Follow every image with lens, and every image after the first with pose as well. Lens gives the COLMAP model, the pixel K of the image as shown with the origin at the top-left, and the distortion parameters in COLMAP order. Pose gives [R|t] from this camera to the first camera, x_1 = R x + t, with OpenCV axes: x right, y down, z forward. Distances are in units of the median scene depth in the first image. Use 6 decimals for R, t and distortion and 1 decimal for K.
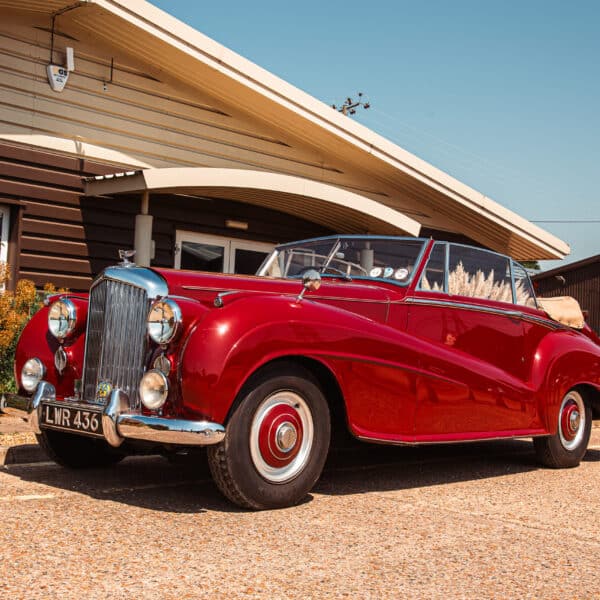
lens RADIAL K [[925.4, 0, 300.0], [0, 925.4, 300.0], [0, 0, 1]] dist [0.005224, 0.095985]
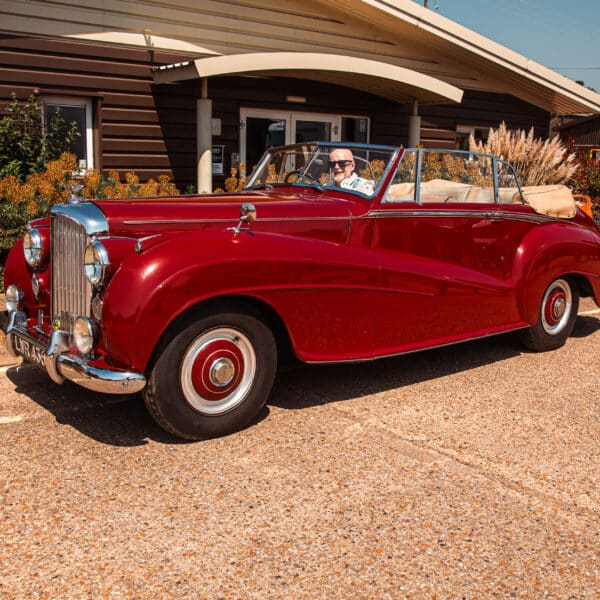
lens RADIAL K [[726.9, 0, 300.0], [0, 726.9, 300.0], [0, 0, 1]] dist [-0.063406, -0.008274]
pose [[0.989780, -0.002783, -0.142576, 0.121536], [0.034275, 0.975144, 0.218904, -0.067407], [0.138423, -0.221554, 0.965274, 0.169773]]
